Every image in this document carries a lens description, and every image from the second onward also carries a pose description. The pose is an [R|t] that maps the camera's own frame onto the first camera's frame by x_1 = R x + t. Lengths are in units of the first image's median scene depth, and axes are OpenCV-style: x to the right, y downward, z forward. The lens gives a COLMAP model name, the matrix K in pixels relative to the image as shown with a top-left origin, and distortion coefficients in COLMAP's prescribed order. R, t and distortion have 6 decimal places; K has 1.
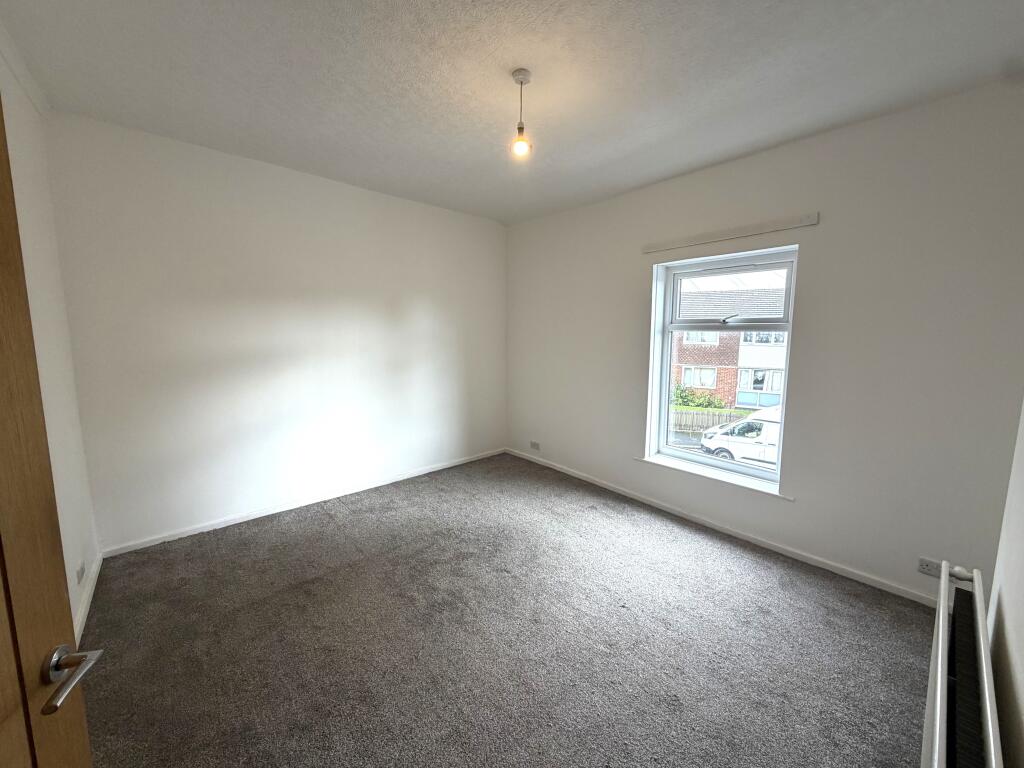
lens RADIAL K [[418.3, 0, 512.0], [0, 418.3, 384.0], [0, 0, 1]] dist [0.000326, -0.000025]
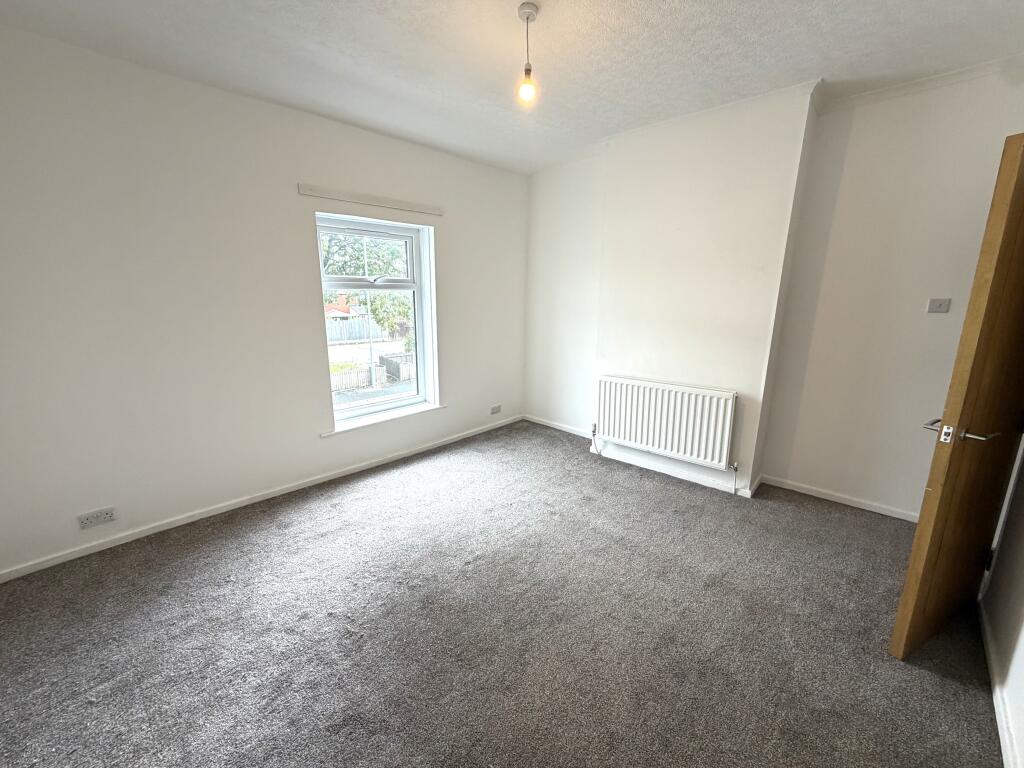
lens RADIAL K [[408.3, 0, 509.2], [0, 408.3, 386.2], [0, 0, 1]] dist [0.001411, -0.000021]
pose [[-0.102199, -0.225196, 0.968939, -0.658761], [0.124190, 0.963530, 0.237038, -0.094587], [-0.986981, 0.144557, -0.070504, 0.777792]]
